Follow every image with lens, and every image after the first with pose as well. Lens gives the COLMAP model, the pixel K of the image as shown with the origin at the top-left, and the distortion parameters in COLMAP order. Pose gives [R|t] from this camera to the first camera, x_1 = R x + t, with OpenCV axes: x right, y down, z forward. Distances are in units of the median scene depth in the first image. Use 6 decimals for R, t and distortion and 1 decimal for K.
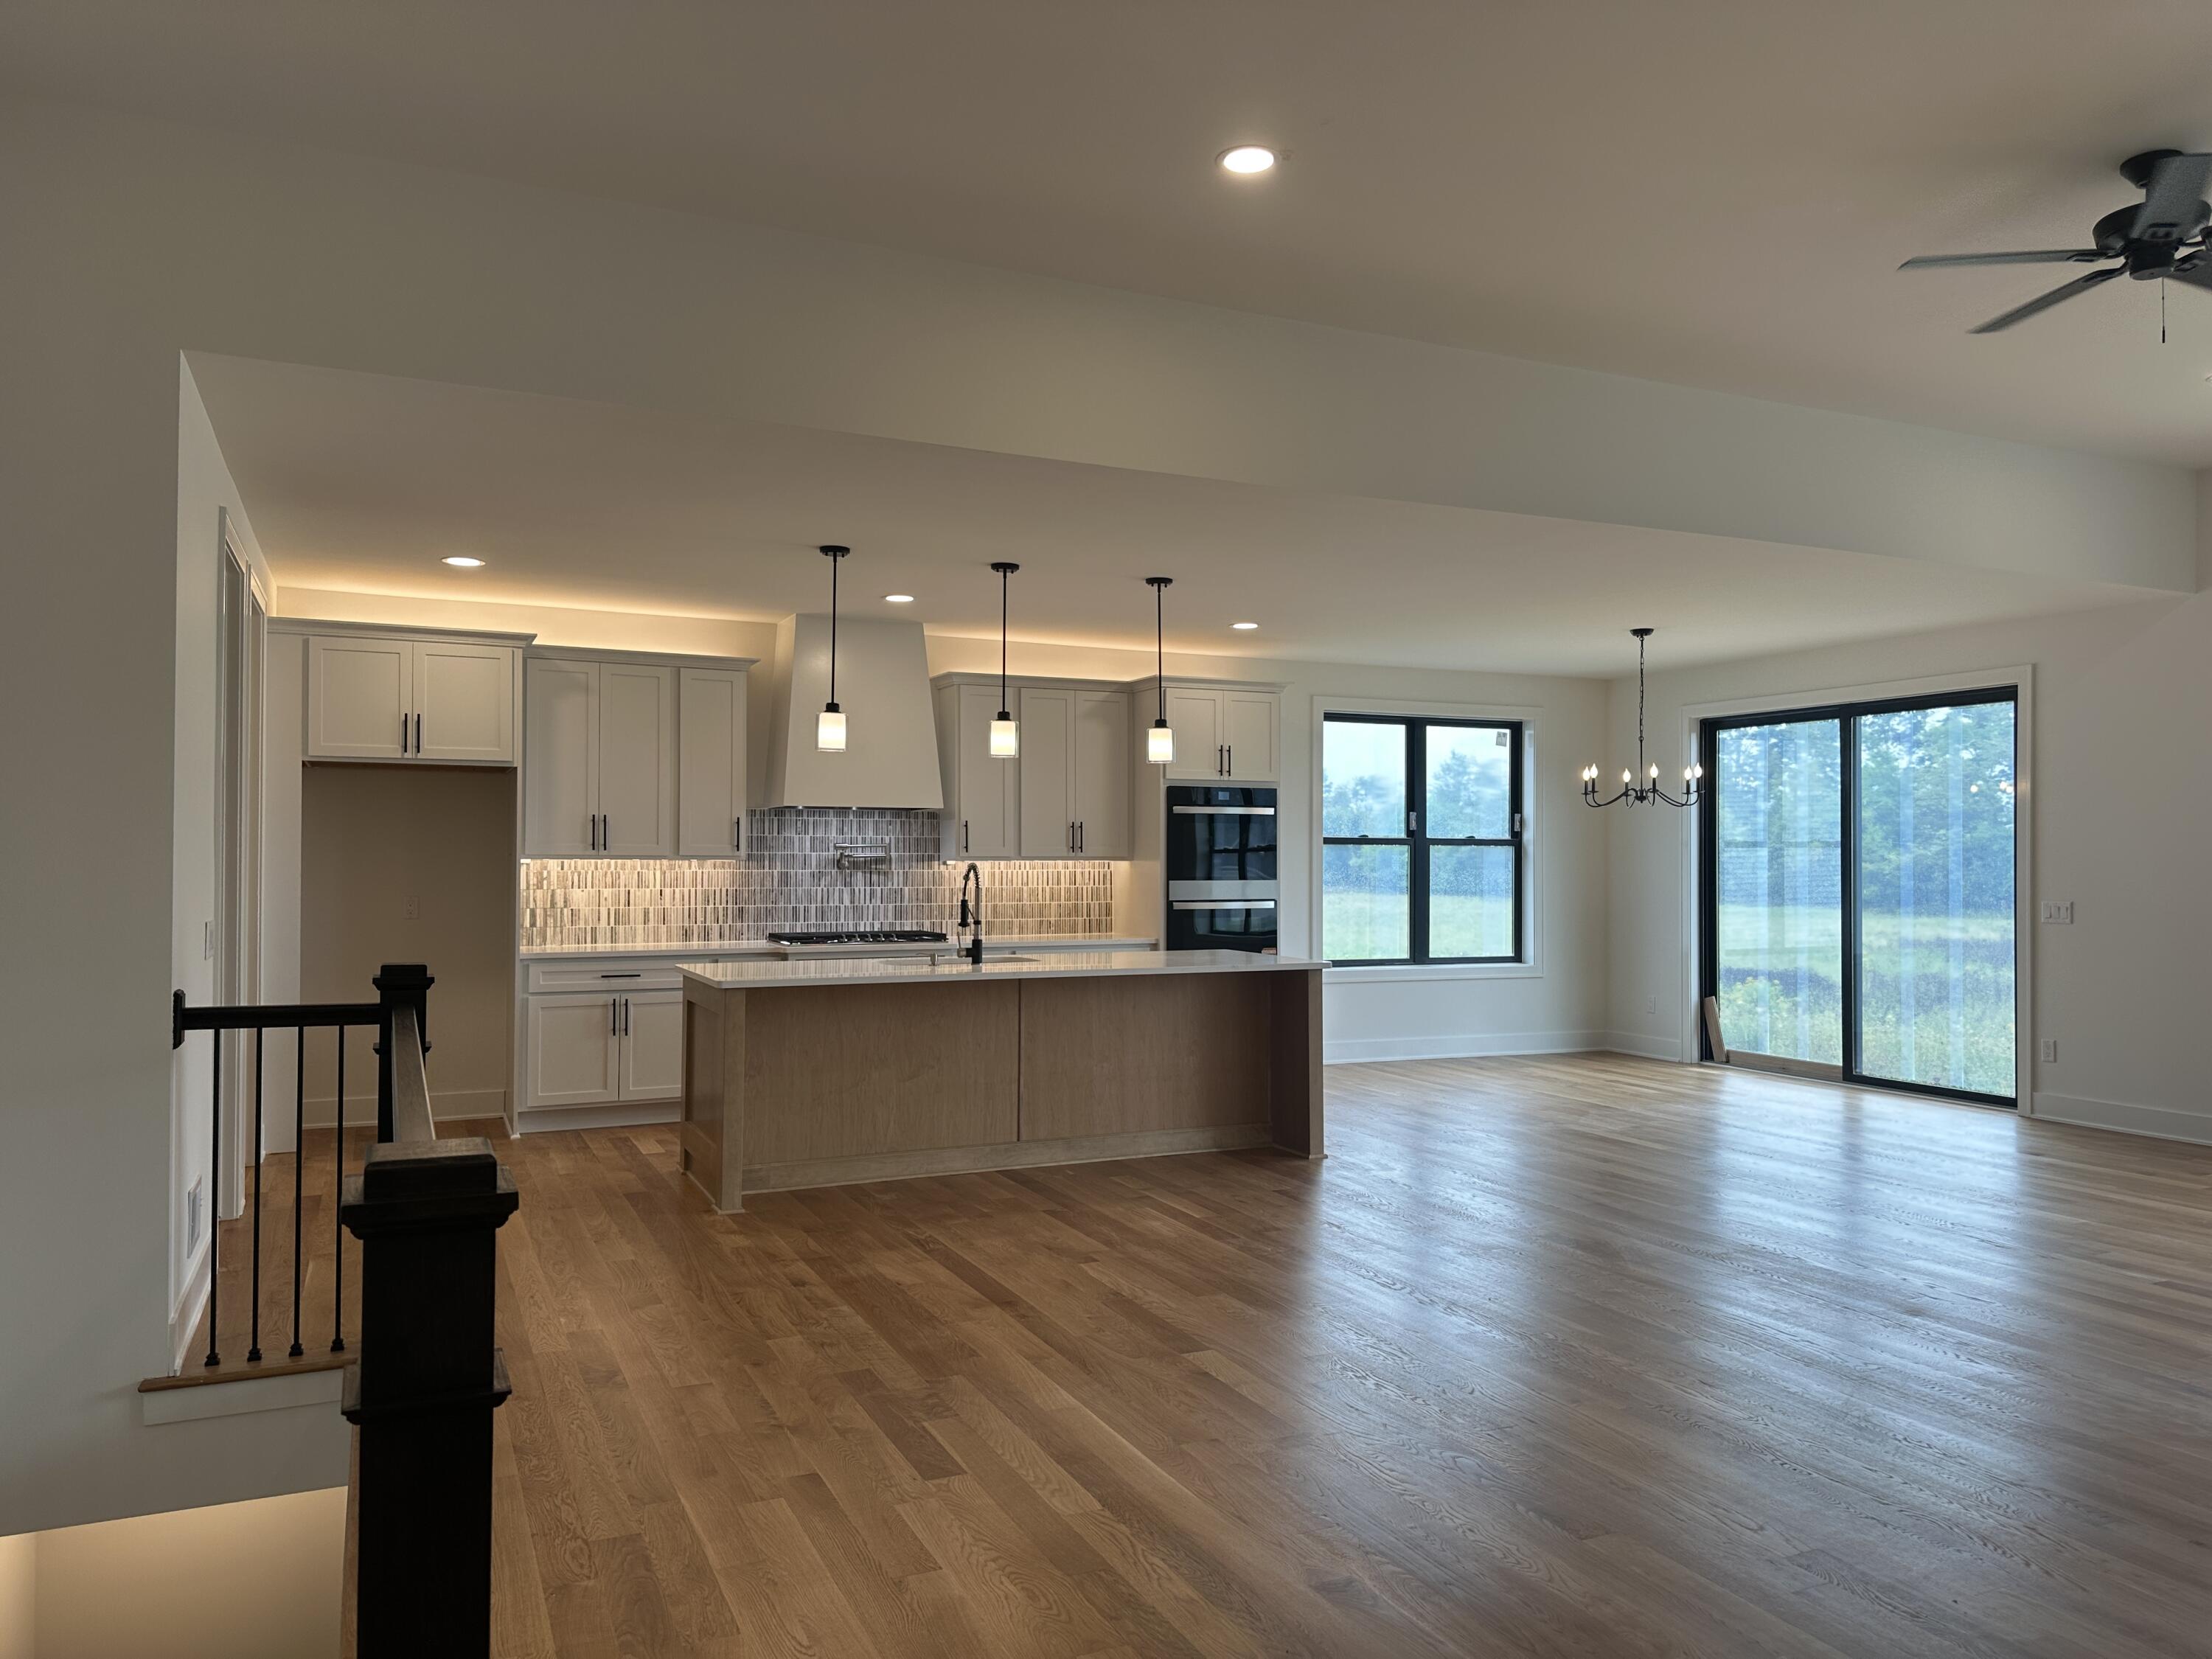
lens RADIAL K [[1540.3, 0, 1112.8], [0, 1540.3, 829.4], [0, 0, 1]] dist [0.144398, -0.234621]
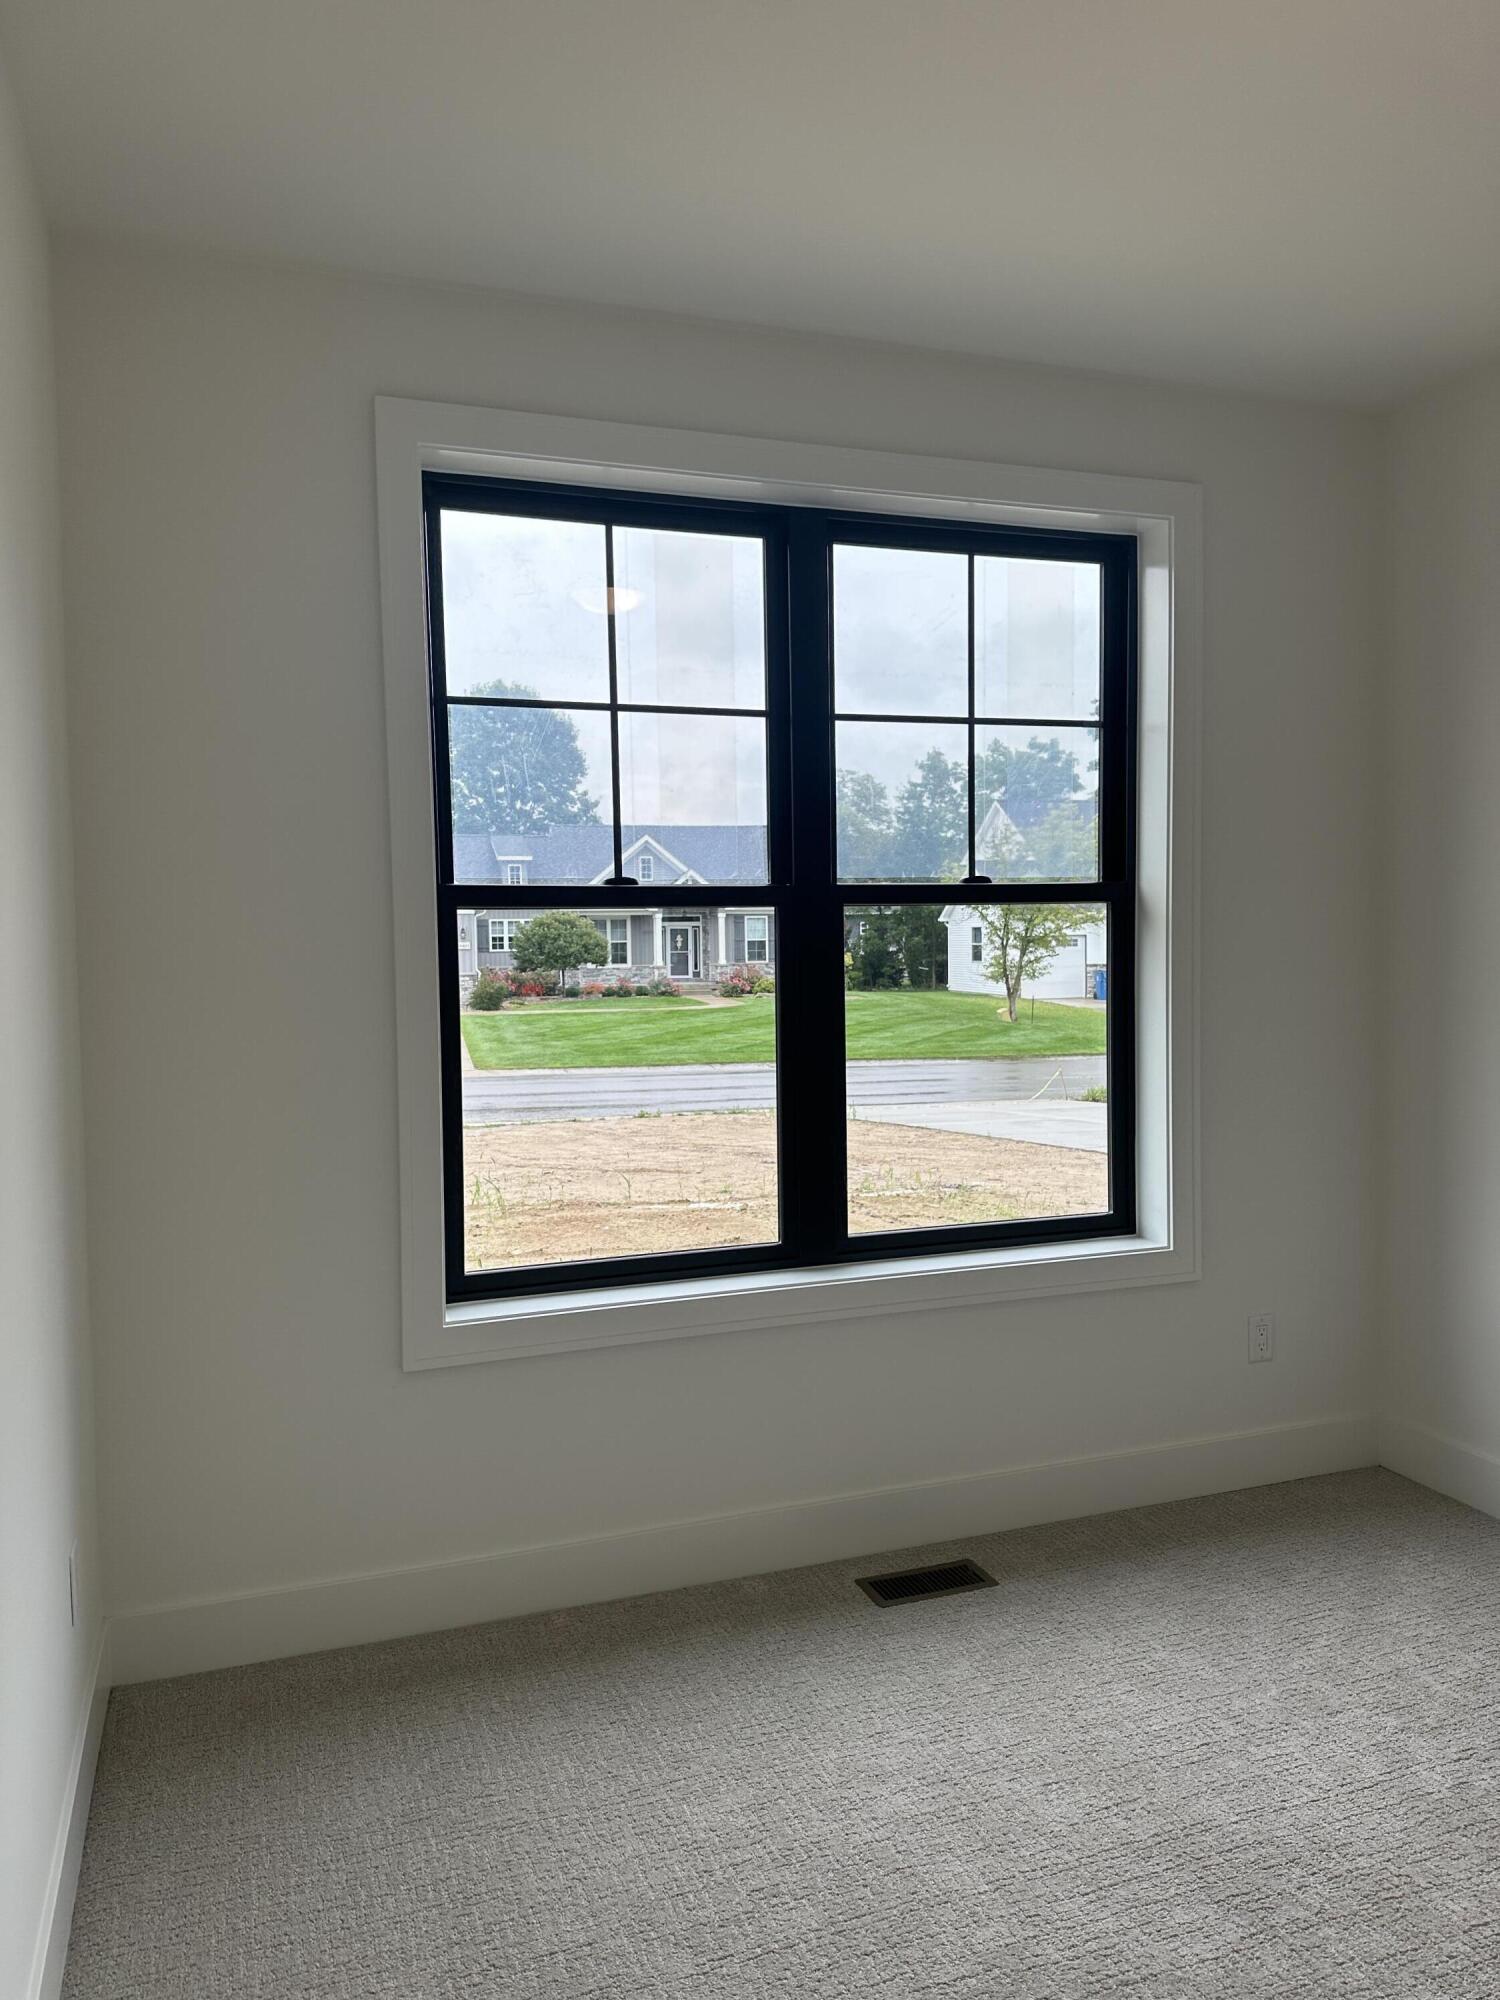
lens RADIAL K [[1392.7, 0, 741.4], [0, 1392.7, 1003.3], [0, 0, 1]] dist [0.144398, -0.234621]
pose [[0.995497, -0.016077, -0.093422, 0.277158], [0.022994, 0.997034, 0.073446, 0.011538], [0.091964, -0.075263, 0.992914, 0.917563]]
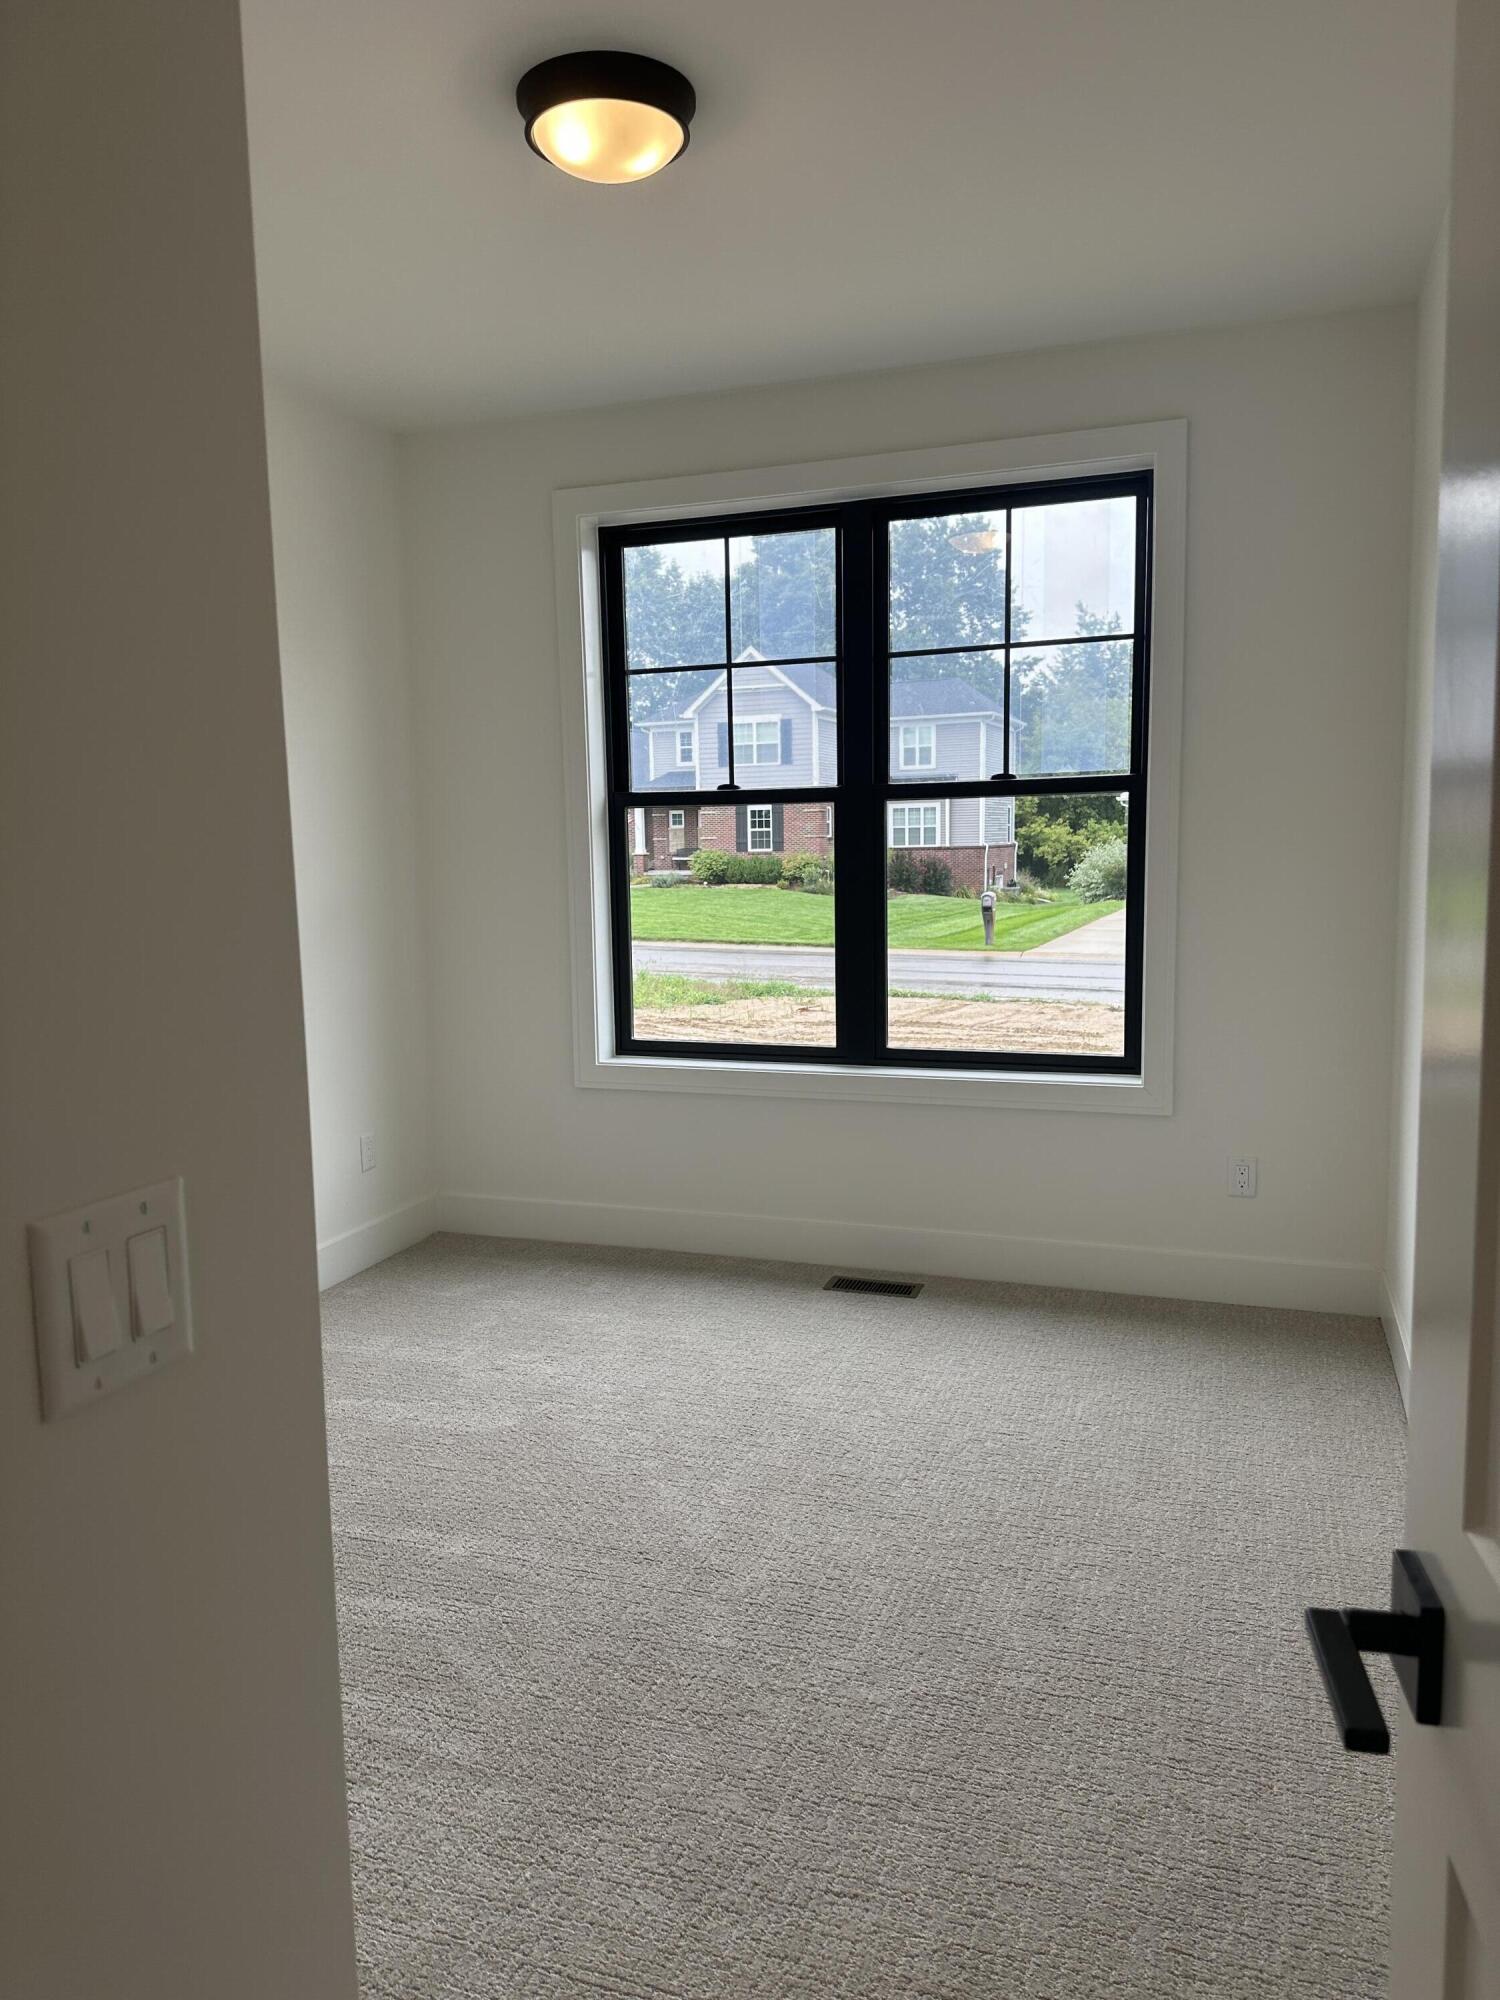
lens RADIAL K [[1392.7, 0, 741.4], [0, 1392.7, 1003.3], [0, 0, 1]] dist [0.144398, -0.234621]
pose [[0.709145, 0.063918, -0.702159, 0.608727], [0.041930, 0.990296, 0.132494, 0.017230], [0.703814, -0.123400, 0.699584, 0.897513]]
